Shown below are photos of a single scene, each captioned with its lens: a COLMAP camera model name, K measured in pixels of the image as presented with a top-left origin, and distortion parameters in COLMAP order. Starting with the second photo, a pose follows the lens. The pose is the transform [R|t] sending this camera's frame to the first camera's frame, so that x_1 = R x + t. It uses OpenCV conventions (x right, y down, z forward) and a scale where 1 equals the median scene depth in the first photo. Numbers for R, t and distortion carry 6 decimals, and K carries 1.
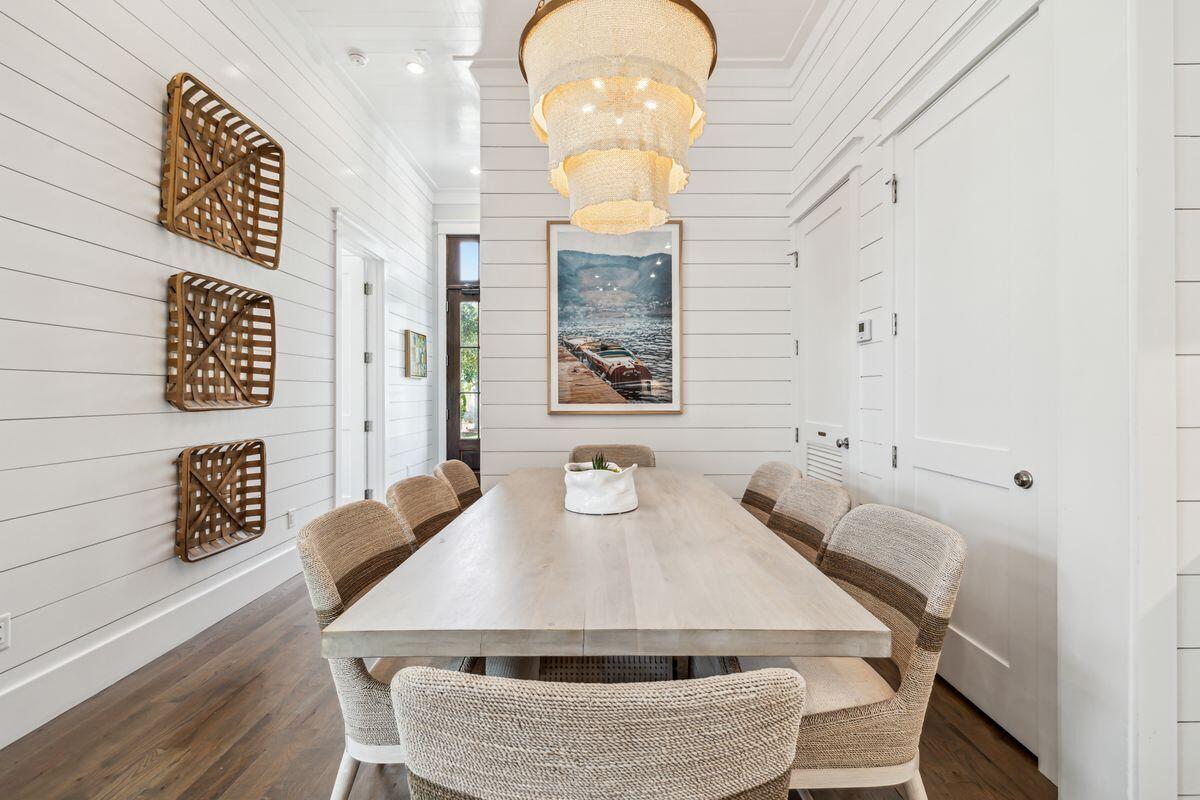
lens RADIAL K [[517.6, 0, 600.5], [0, 517.6, 394.1], [0, 0, 1]] dist [-0.000312, -0.000045]
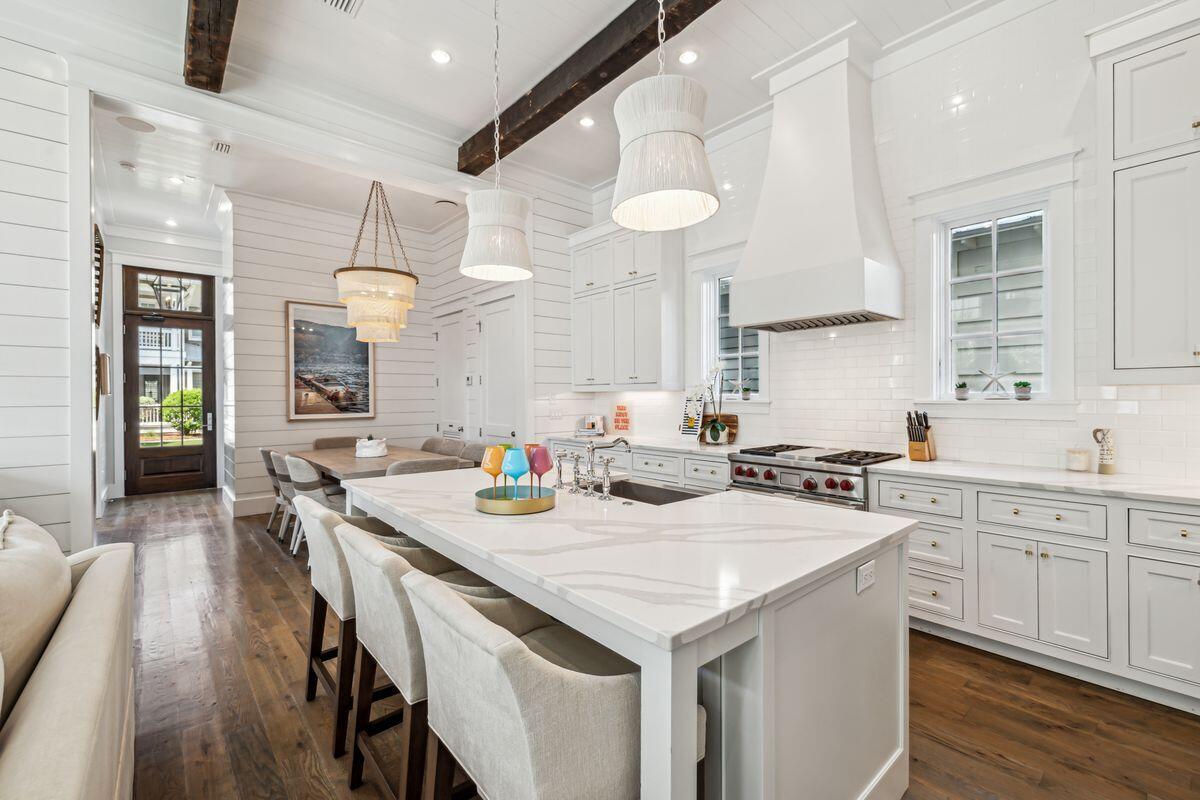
lens RADIAL K [[517.6, 0, 601.2], [0, 517.6, 400.1], [0, 0, 1]] dist [-0.000312, -0.000045]
pose [[0.753276, -0.009387, 0.657637, -0.421501], [0.005814, 0.999954, 0.007614, -0.033704], [-0.657679, -0.001912, 0.753296, -0.838856]]
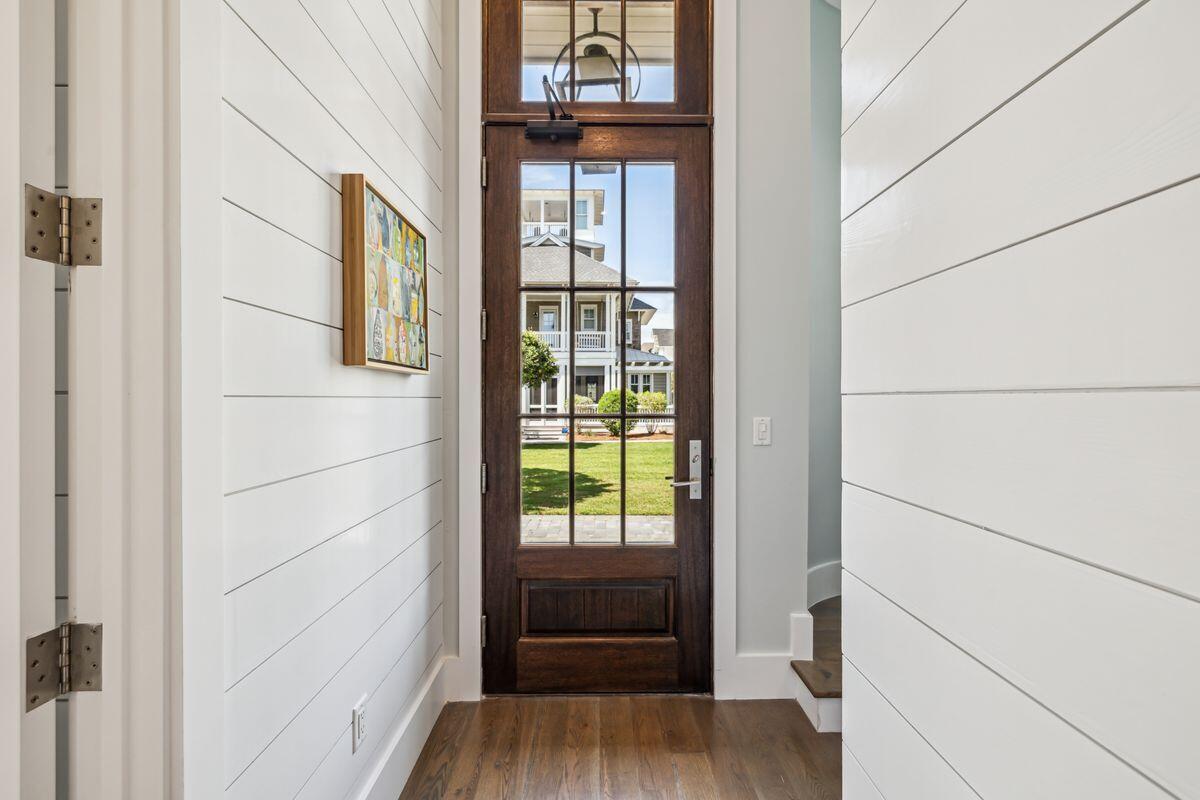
lens RADIAL K [[517.6, 0, 599.1], [0, 517.6, 403.8], [0, 0, 1]] dist [-0.000312, -0.000045]
pose [[0.999931, 0.001080, 0.011694, -0.365012], [-0.001168, 0.999971, 0.007512, -0.023548], [-0.011685, -0.007525, 0.999903, 1.061002]]
